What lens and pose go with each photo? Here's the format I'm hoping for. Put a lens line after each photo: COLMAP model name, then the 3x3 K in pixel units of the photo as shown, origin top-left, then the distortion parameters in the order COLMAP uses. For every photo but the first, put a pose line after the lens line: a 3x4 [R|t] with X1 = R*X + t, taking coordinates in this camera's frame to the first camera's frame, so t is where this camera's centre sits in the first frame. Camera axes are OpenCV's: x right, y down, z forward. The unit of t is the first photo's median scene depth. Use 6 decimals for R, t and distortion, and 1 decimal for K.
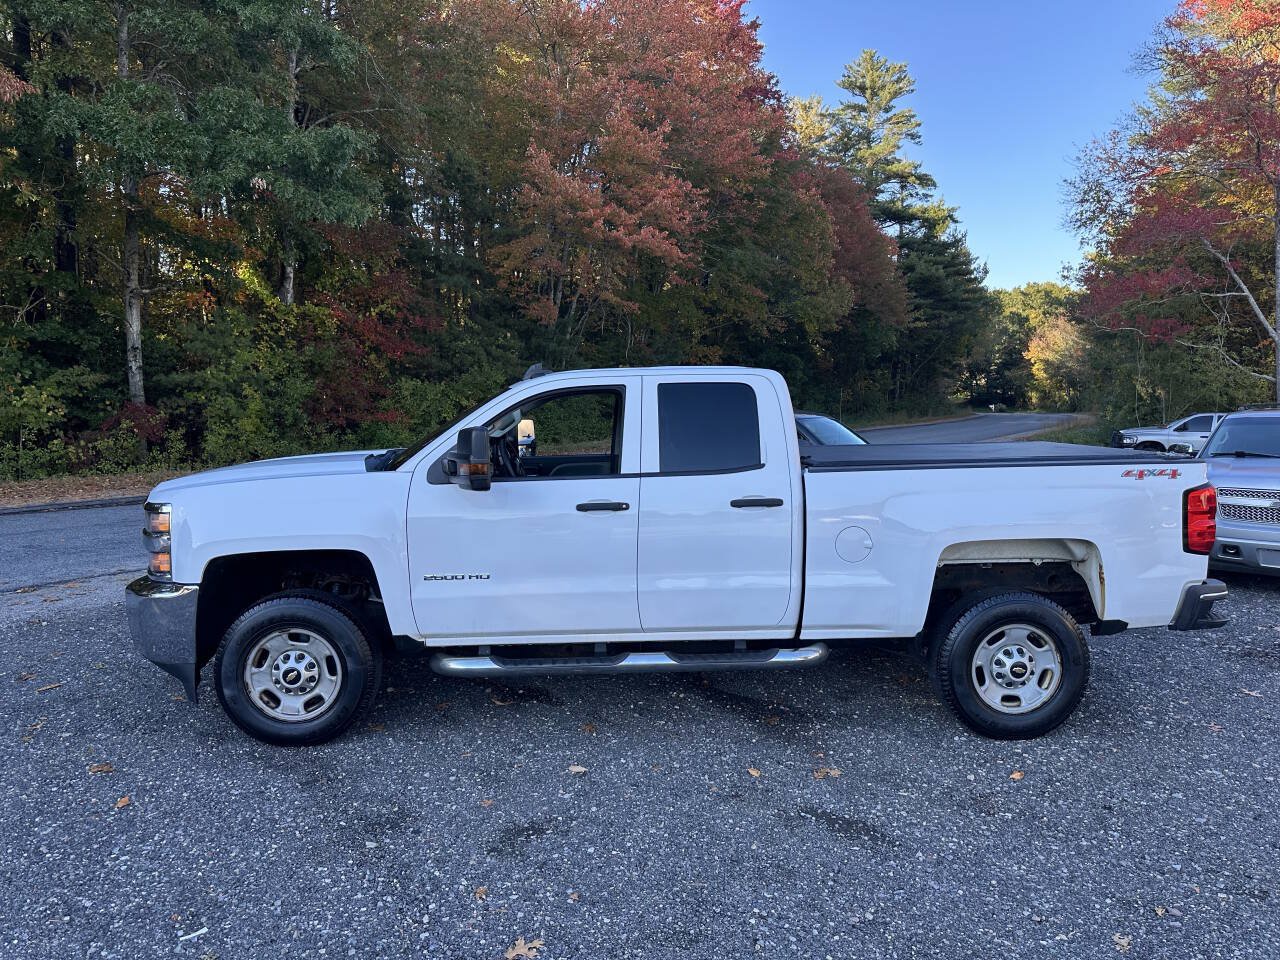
lens RADIAL K [[880.2, 0, 637.0], [0, 880.2, 485.0], [0, 0, 1]] dist [0.077370, -0.099234]
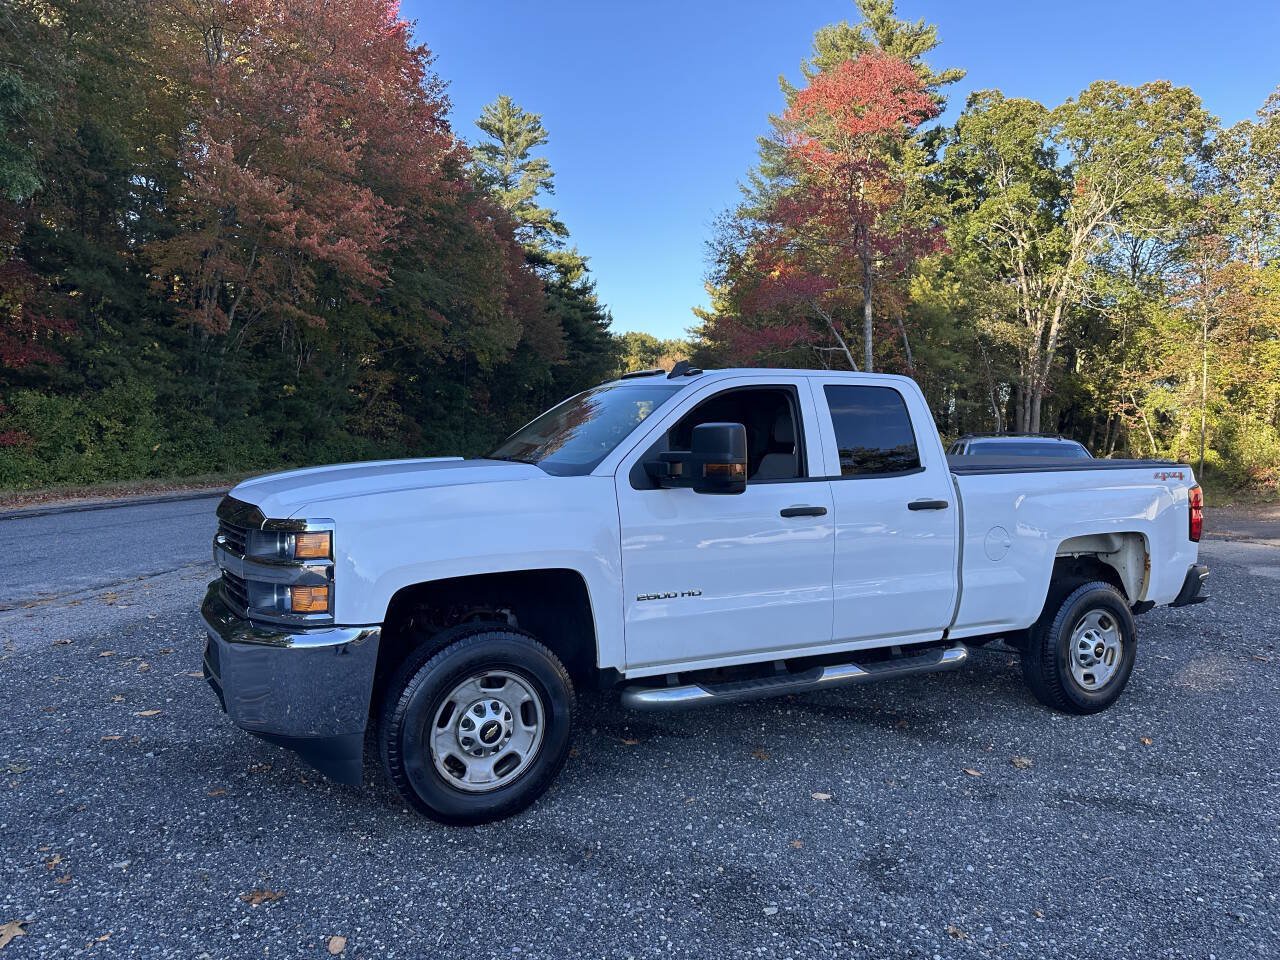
lens RADIAL K [[880.2, 0, 637.0], [0, 880.2, 485.0], [0, 0, 1]] dist [0.077370, -0.099234]
pose [[0.908206, -0.006775, 0.418468, -0.571941], [0.022652, 0.999199, -0.032986, 0.022151], [-0.417910, 0.039438, 0.907632, 0.209197]]
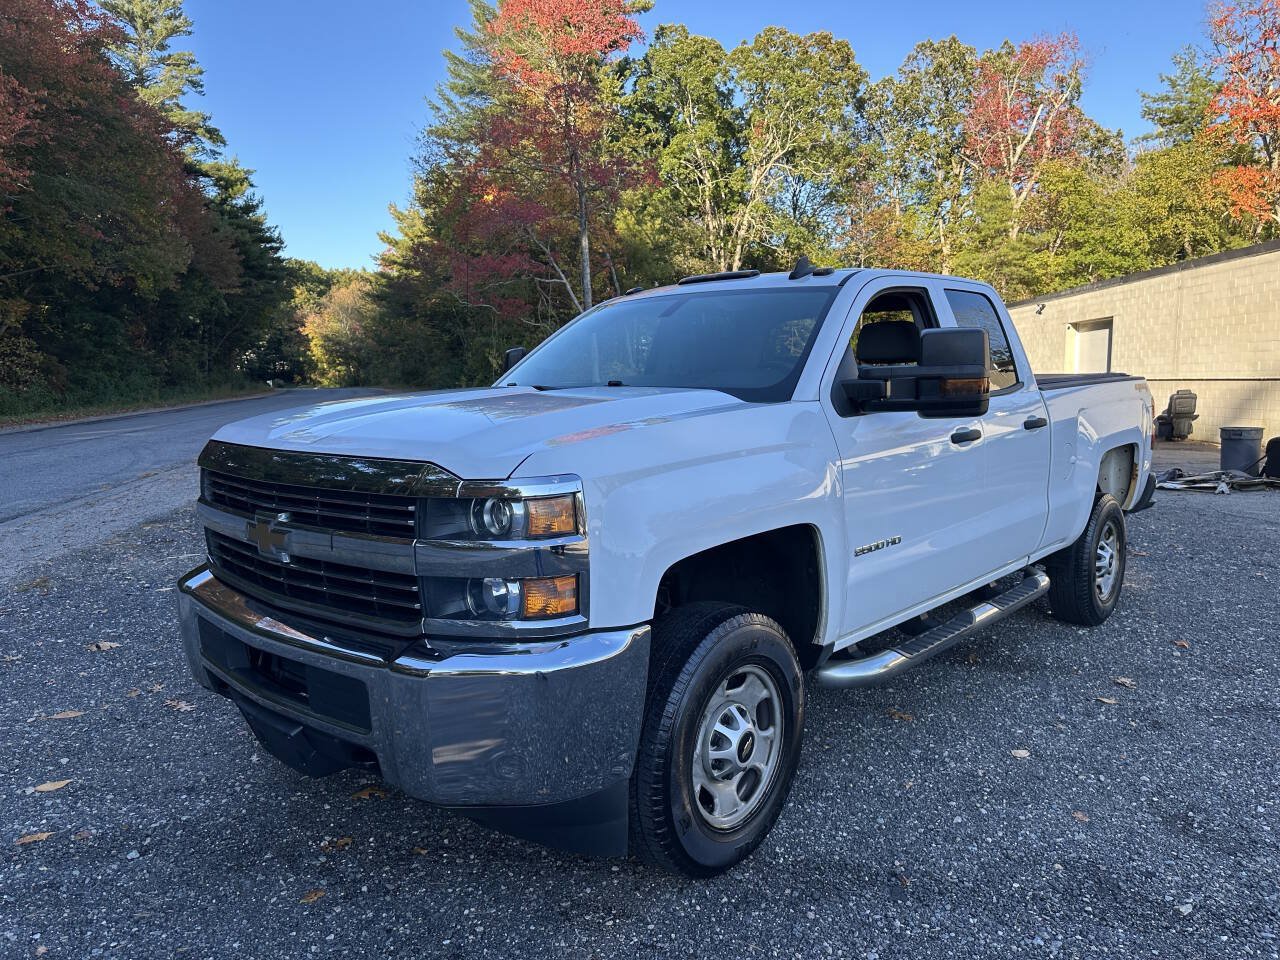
lens RADIAL K [[891.4, 0, 625.1], [0, 891.4, 486.3], [0, 0, 1]] dist [0.048776, -0.066488]
pose [[0.714084, -0.090092, 0.694239, -0.803352], [0.072455, 0.995870, 0.054710, 0.004271], [-0.696301, 0.011234, 0.717662, 0.601075]]
